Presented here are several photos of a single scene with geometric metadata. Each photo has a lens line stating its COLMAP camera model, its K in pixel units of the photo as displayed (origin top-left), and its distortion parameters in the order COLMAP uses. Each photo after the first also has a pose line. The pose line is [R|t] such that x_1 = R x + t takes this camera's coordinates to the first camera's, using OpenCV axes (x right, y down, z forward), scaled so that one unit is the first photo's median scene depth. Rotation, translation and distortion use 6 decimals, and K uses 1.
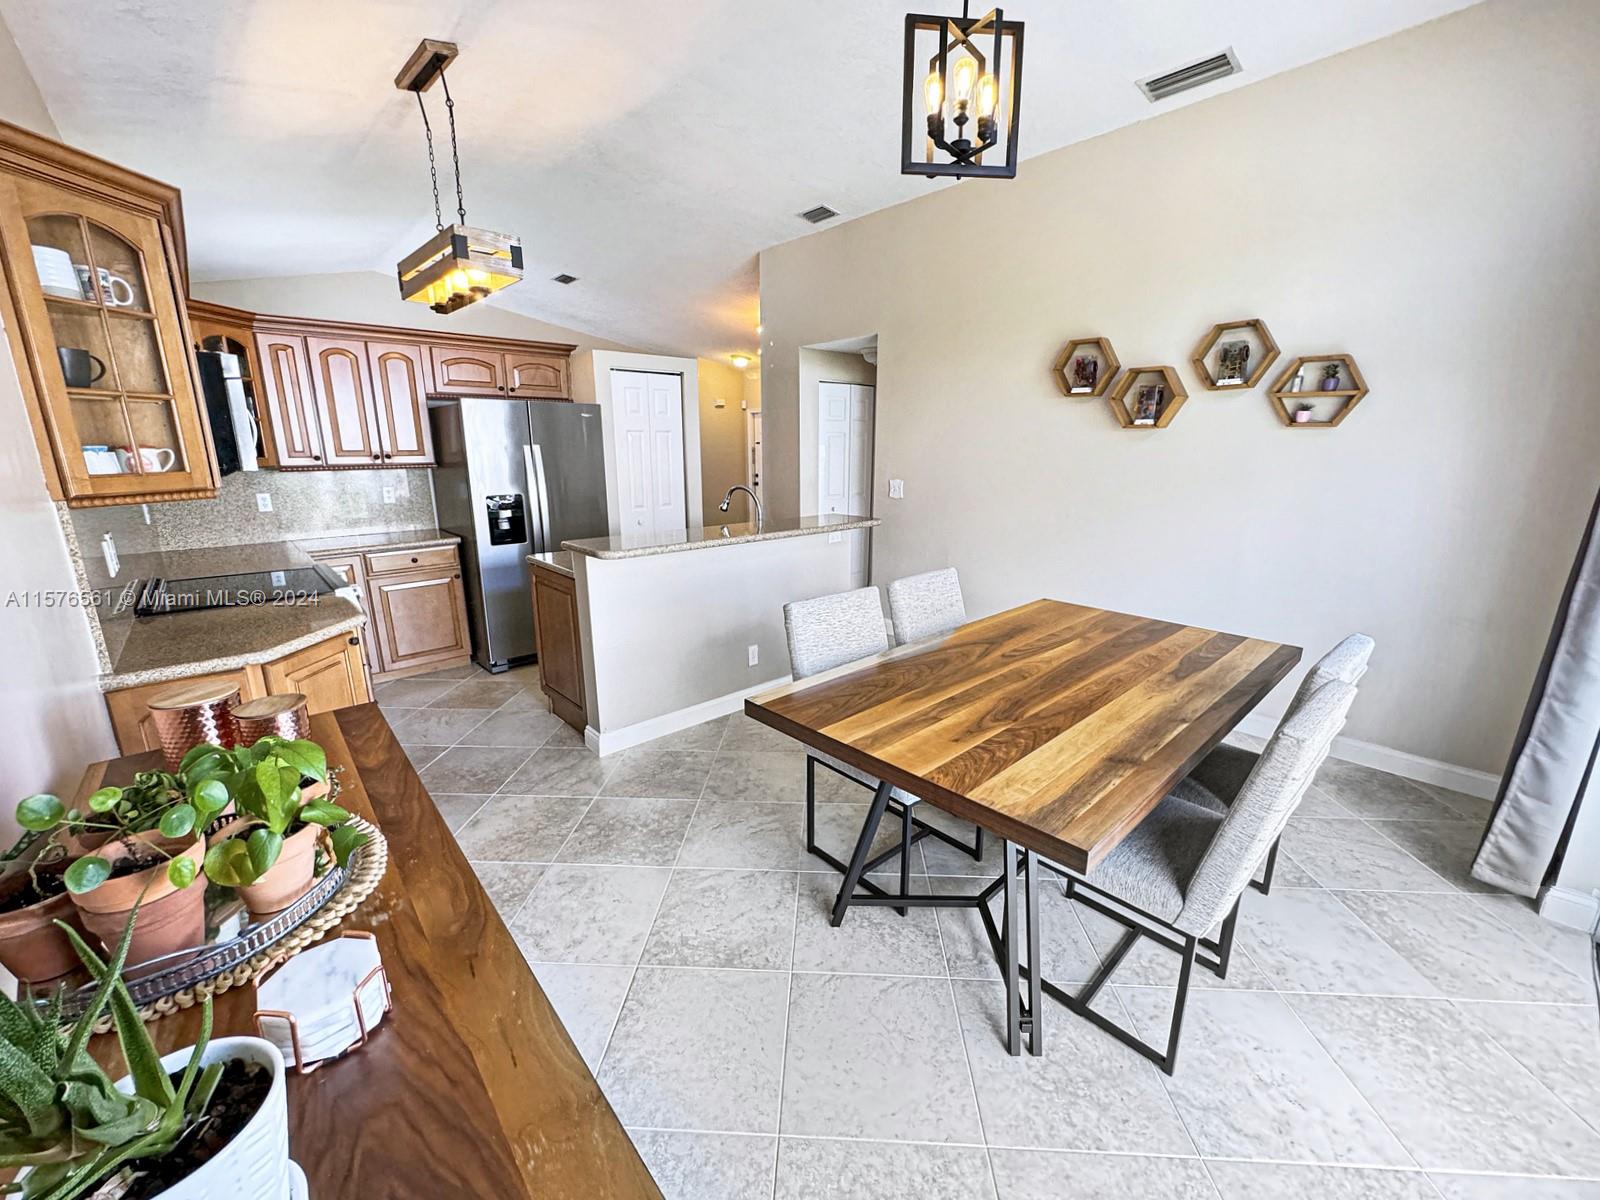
lens RADIAL K [[648.1, 0, 797.7], [0, 648.1, 598.8], [0, 0, 1]] dist [0.001902, 0.000331]
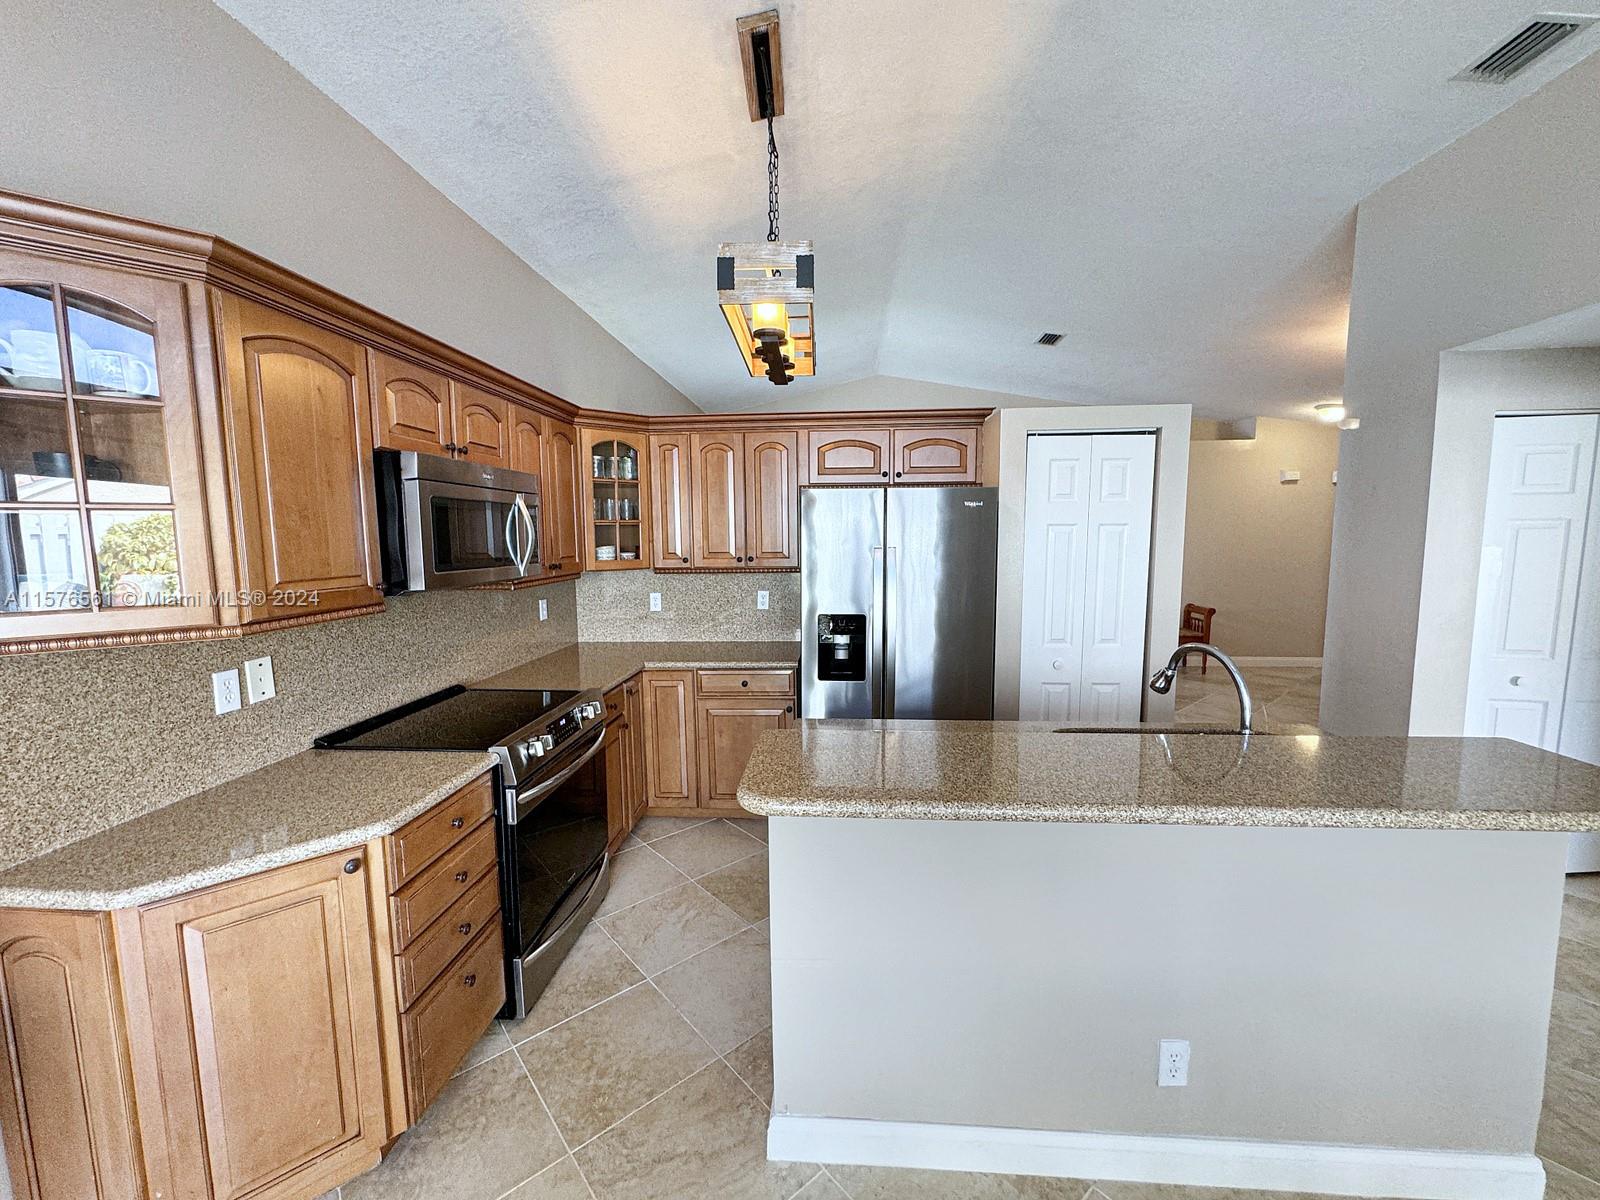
lens RADIAL K [[639.7, 0, 798.9], [0, 639.7, 599.0], [0, 0, 1]] dist [-0.000482, 0.000044]
pose [[0.693575, 0.070794, -0.716897, 0.032569], [-0.161044, 0.985211, -0.058515, -0.127089], [0.702152, 0.156037, 0.694719, 0.459308]]
